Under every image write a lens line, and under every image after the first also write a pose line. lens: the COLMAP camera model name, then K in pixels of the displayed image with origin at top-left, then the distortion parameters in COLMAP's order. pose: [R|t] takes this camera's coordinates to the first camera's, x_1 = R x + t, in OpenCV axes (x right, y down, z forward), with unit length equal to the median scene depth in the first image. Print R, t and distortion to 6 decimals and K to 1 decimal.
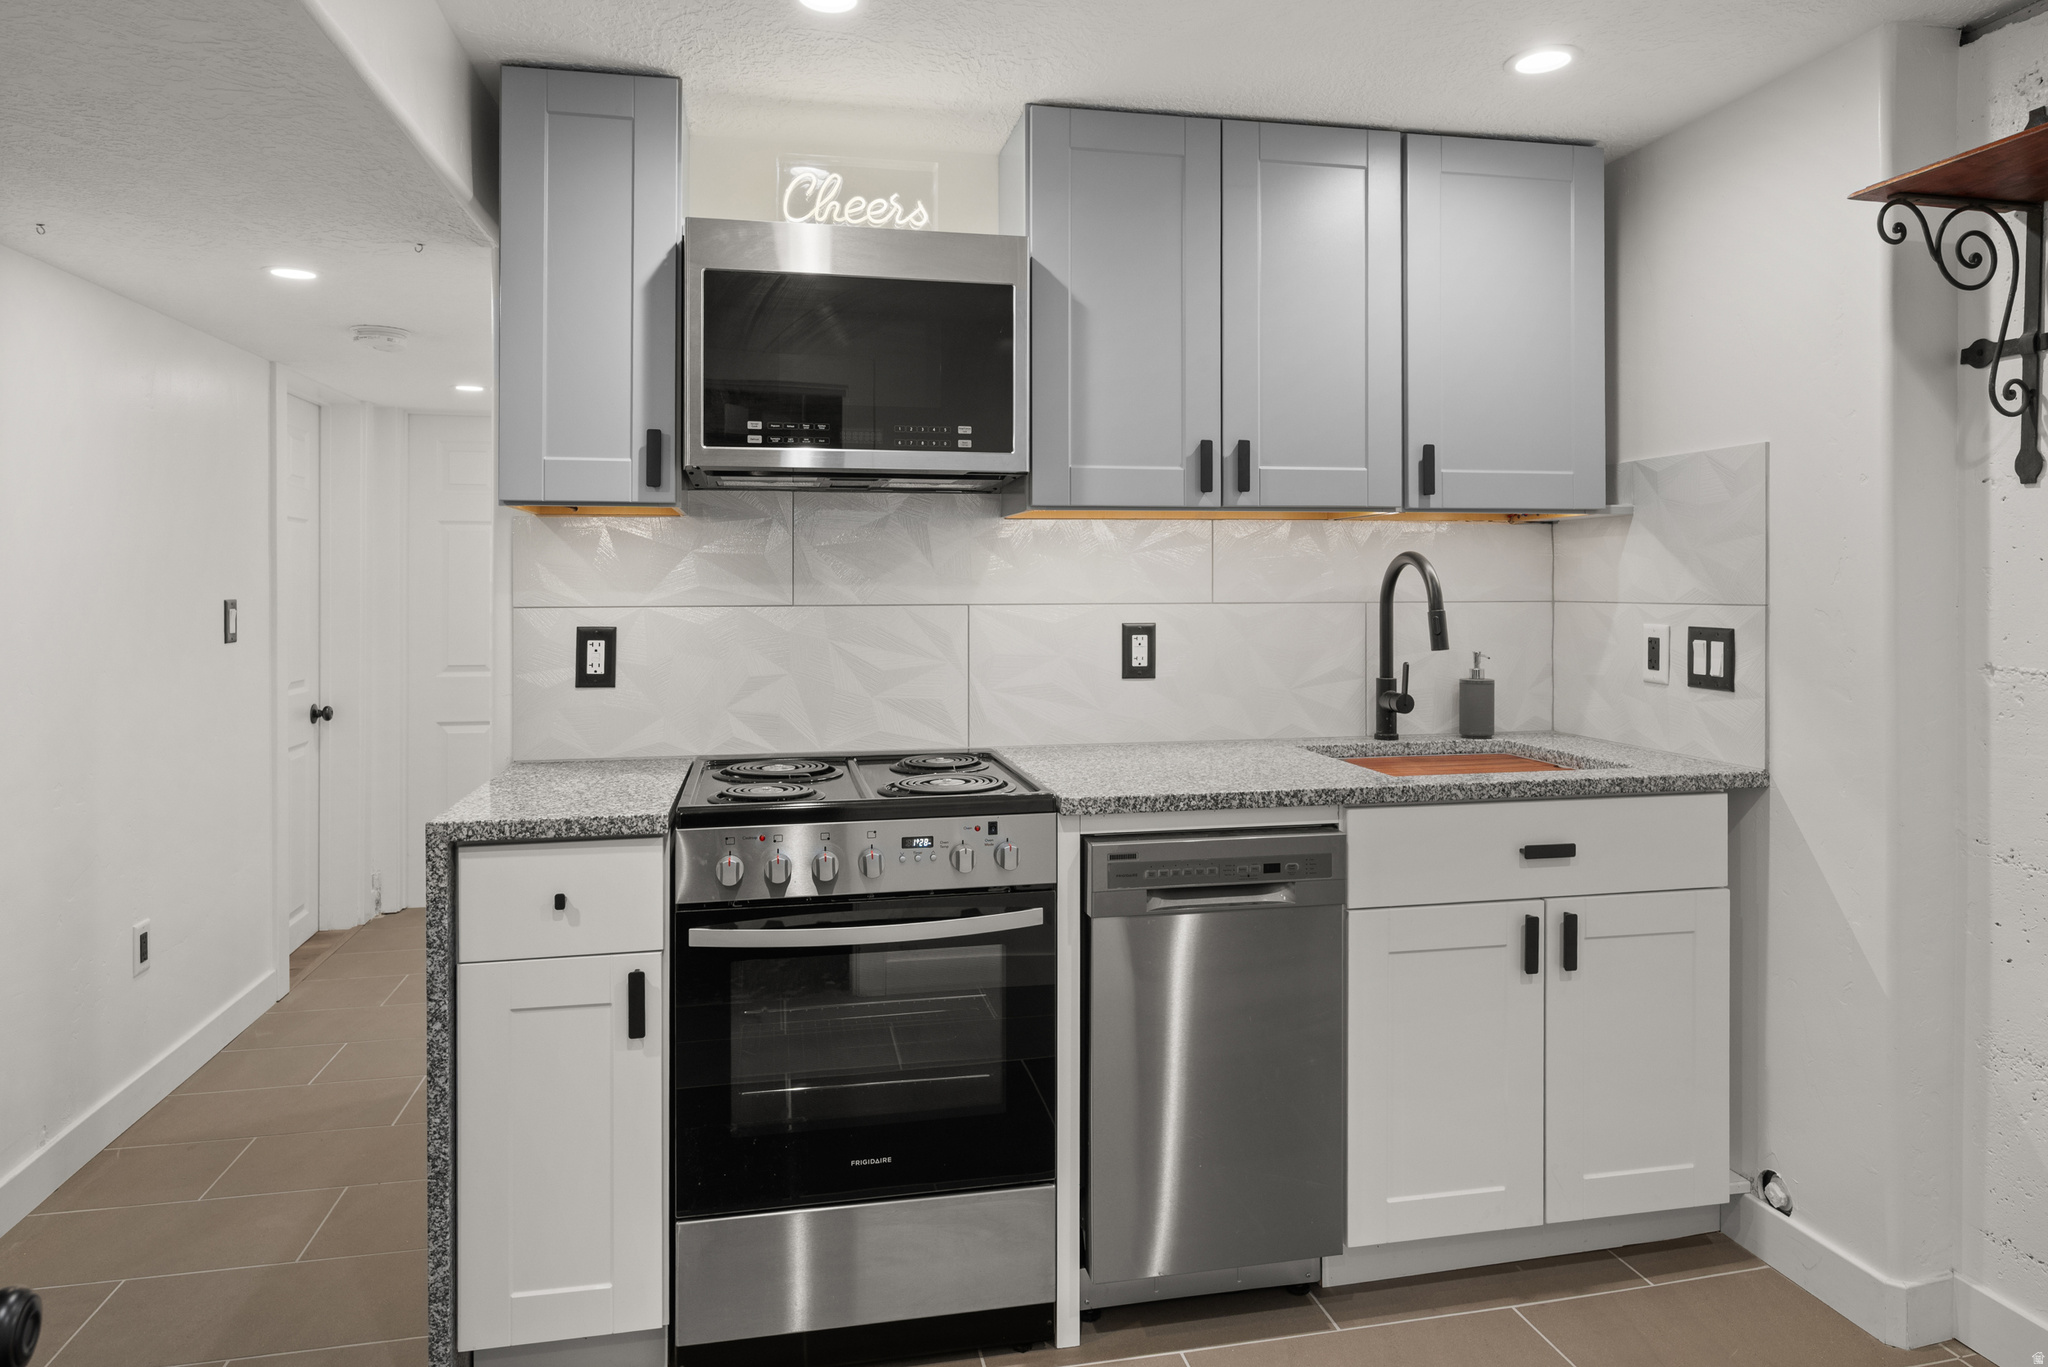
lens RADIAL K [[1260.6, 0, 998.2], [0, 1260.6, 581.3], [0, 0, 1]] dist [0.001779, -0.006248]
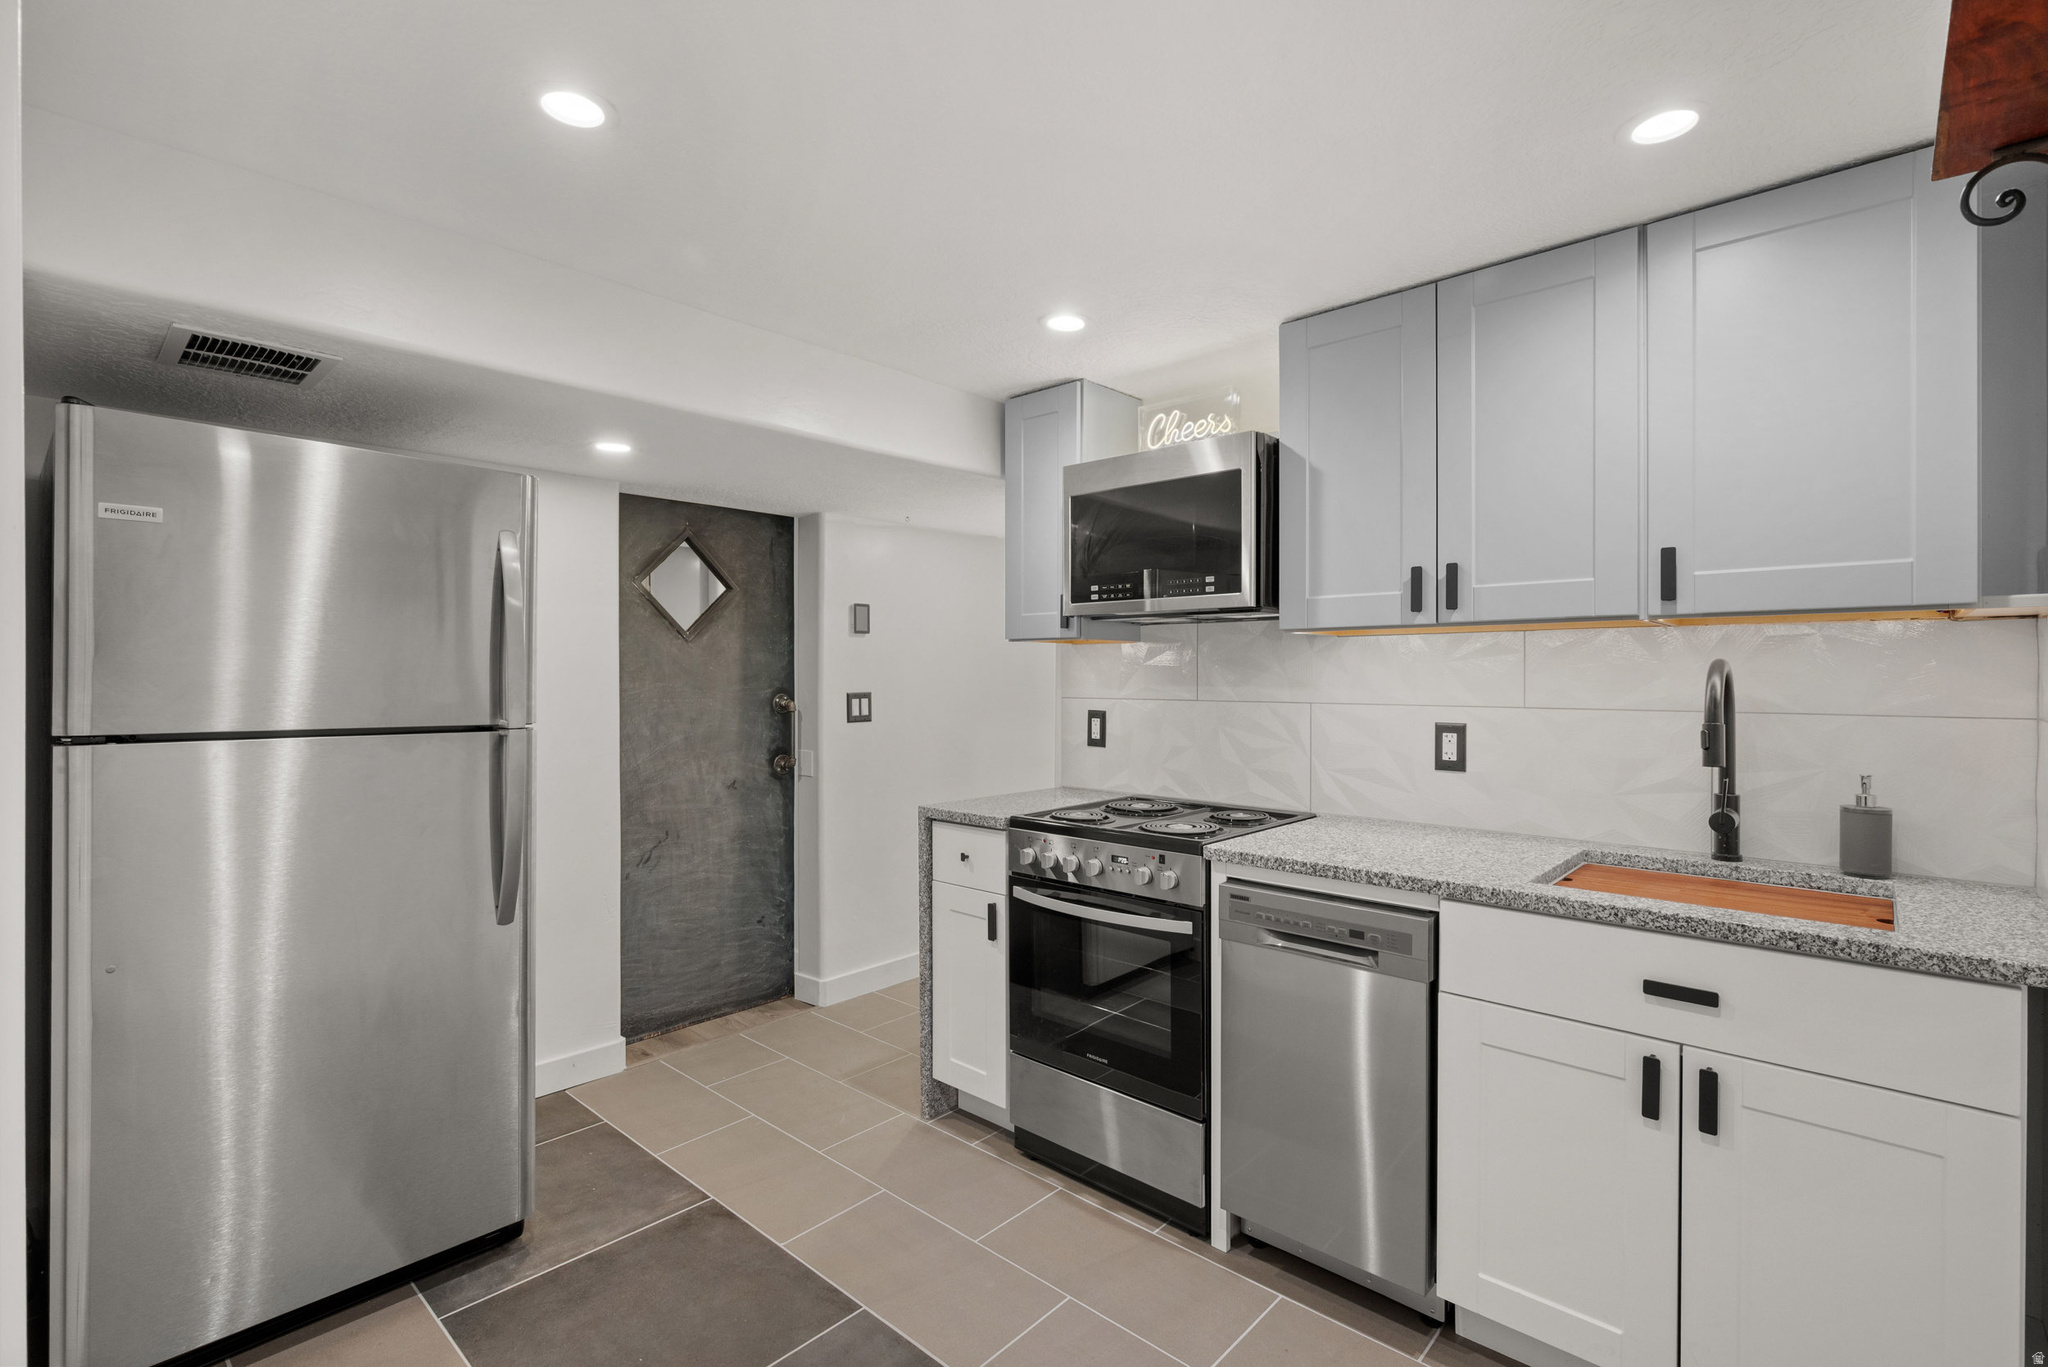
lens RADIAL K [[915.8, 0, 1014.1], [0, 915.8, 679.5], [0, 0, 1]] dist [0.001514, -0.000208]
pose [[0.595538, 0.007211, -0.803295, 0.668759], [0.000632, 0.999955, 0.009446, -0.018259], [0.803327, -0.006133, 0.595506, 0.218095]]
